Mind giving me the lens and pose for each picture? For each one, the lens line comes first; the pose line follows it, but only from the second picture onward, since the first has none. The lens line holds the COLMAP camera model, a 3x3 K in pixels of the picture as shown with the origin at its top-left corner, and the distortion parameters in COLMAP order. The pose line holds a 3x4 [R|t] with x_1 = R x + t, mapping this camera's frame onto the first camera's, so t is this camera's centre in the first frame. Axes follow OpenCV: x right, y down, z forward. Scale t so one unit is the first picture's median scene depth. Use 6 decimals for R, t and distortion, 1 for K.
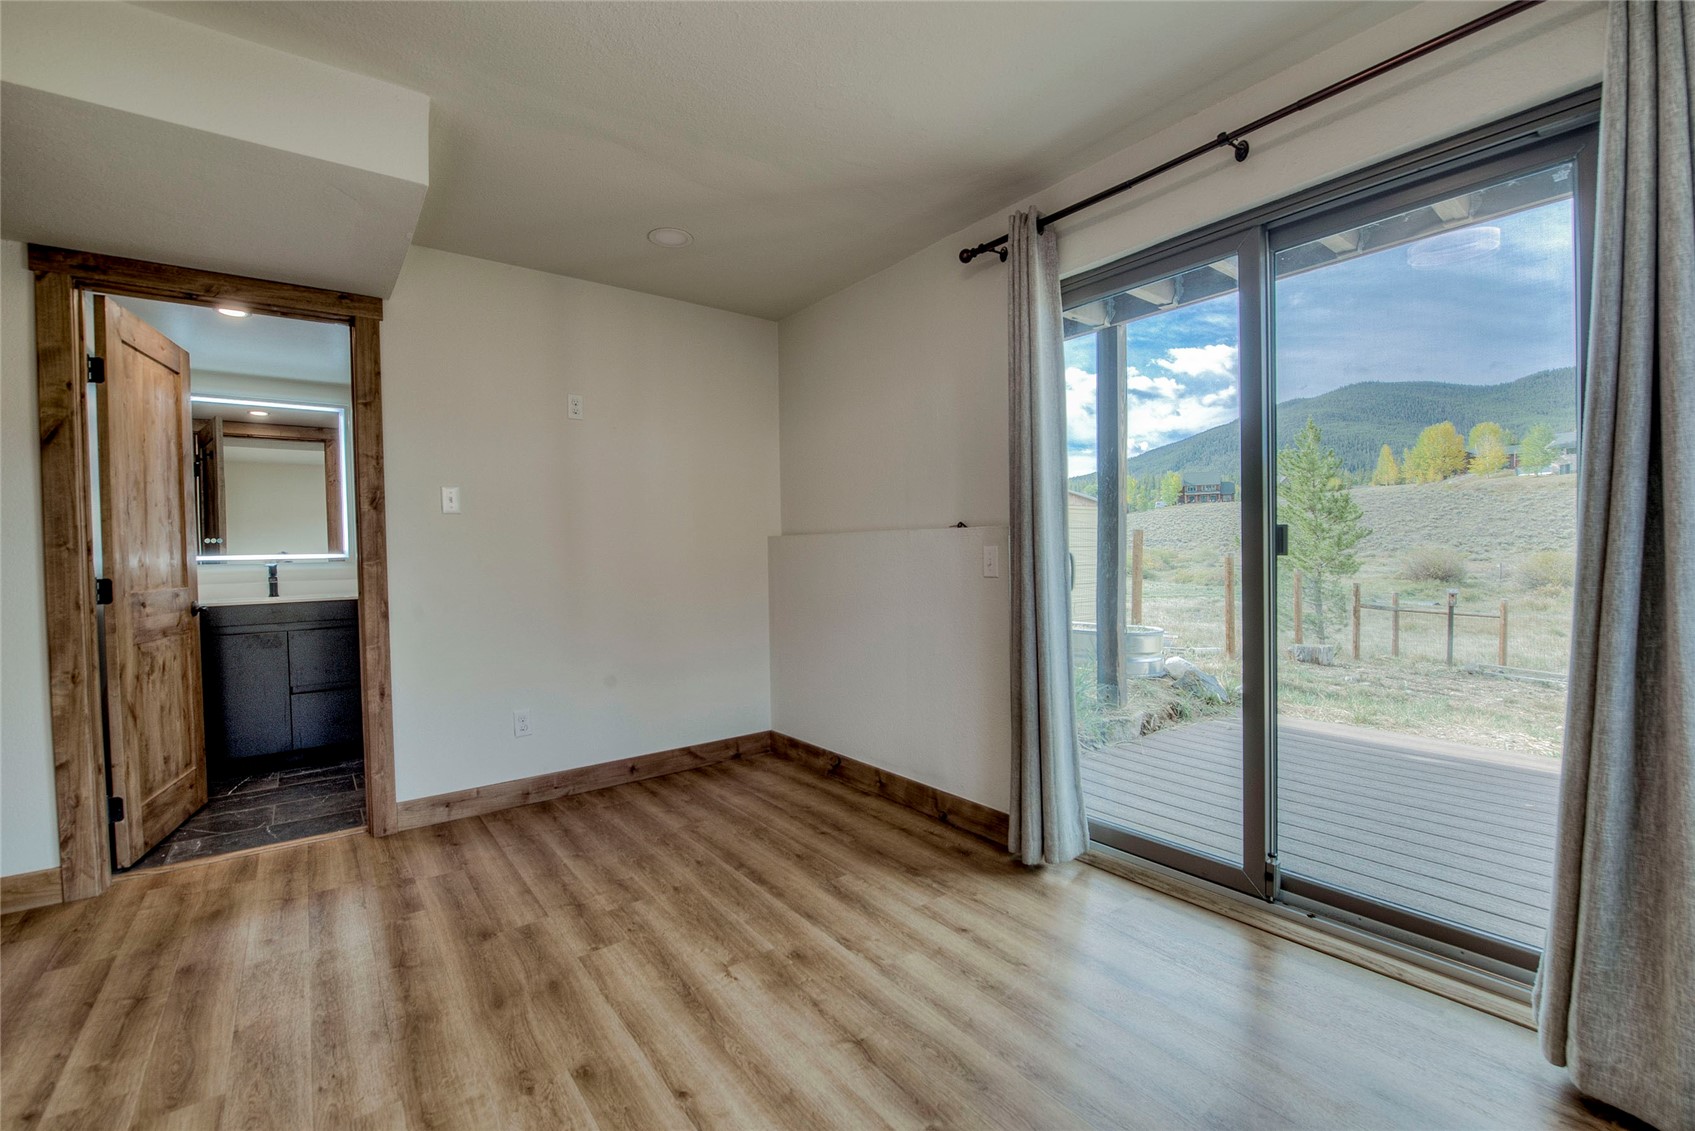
lens RADIAL K [[706.5, 0, 837.8], [0, 706.5, 571.7], [0, 0, 1]] dist [-0.018562, -0.001937]
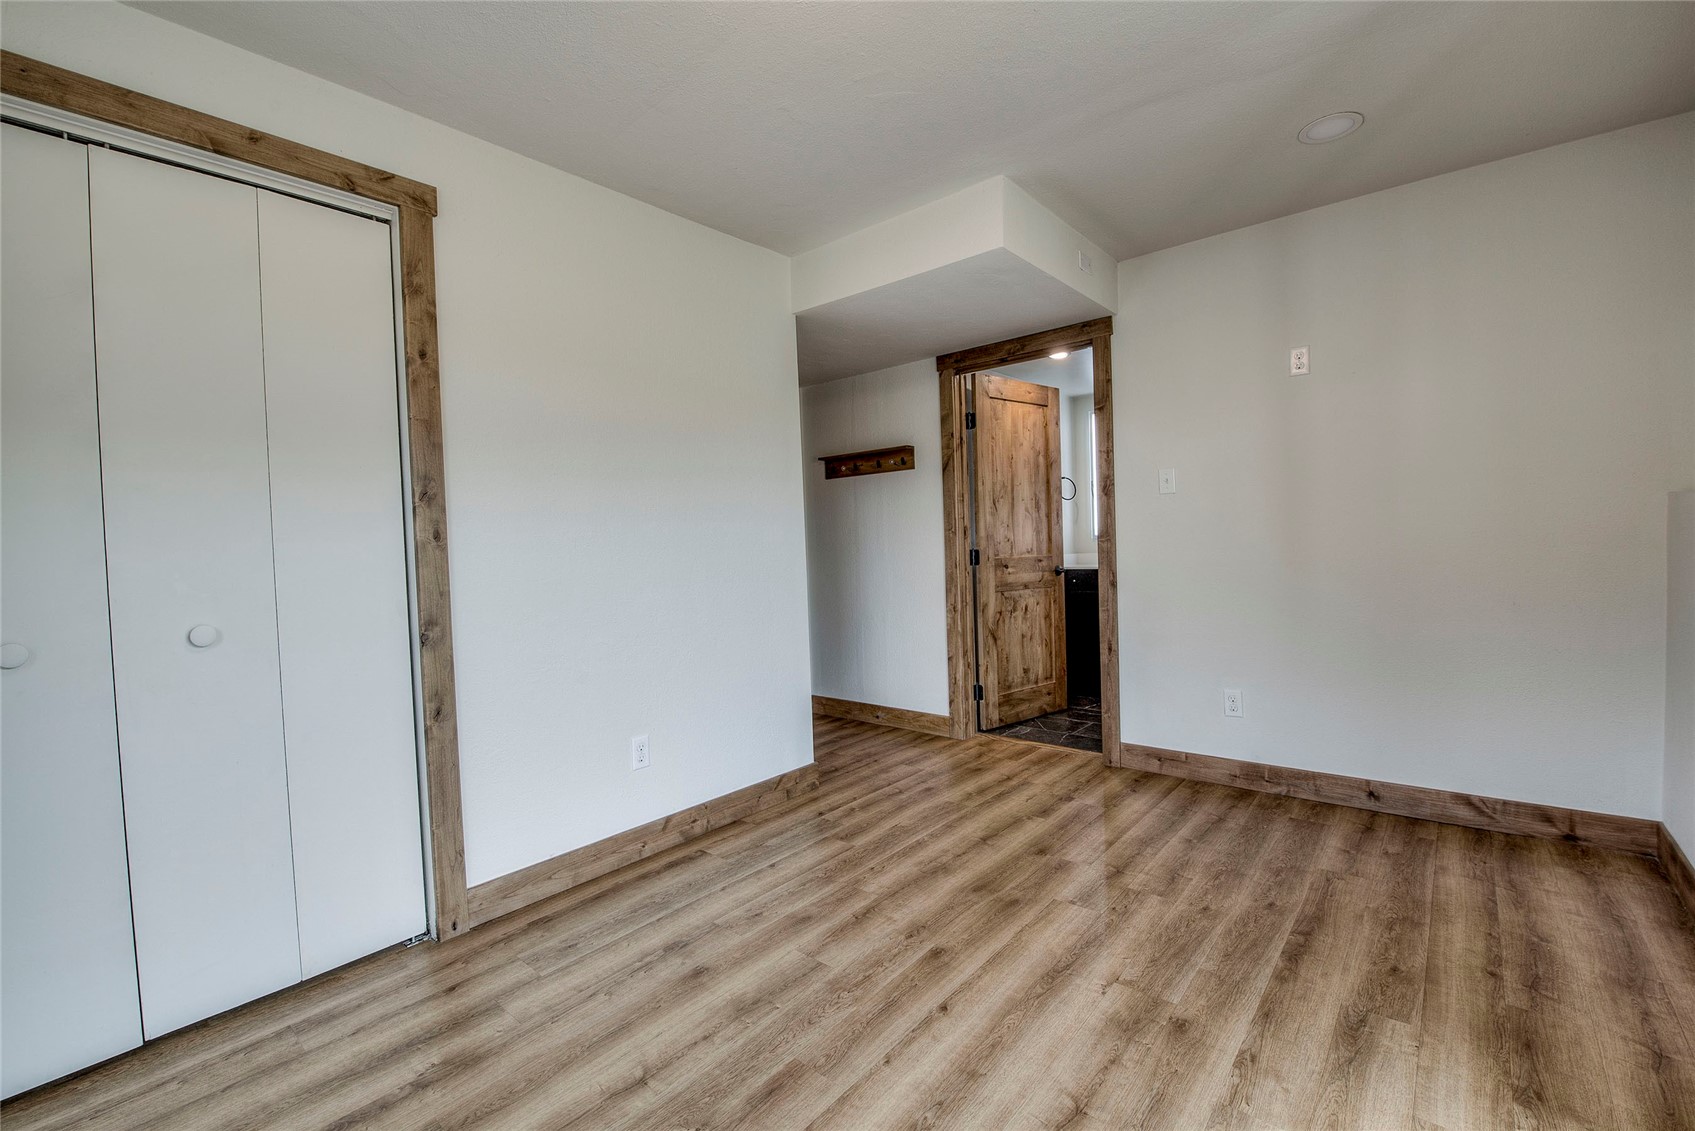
lens RADIAL K [[710.7, 0, 854.8], [0, 710.7, 570.5], [0, 0, 1]] dist [-0.021340, -0.000453]
pose [[0.221463, 0.048504, -0.973962, 0.464543], [-0.002234, 0.998785, 0.049232, -0.020169], [0.975166, -0.008727, 0.221302, 0.328080]]
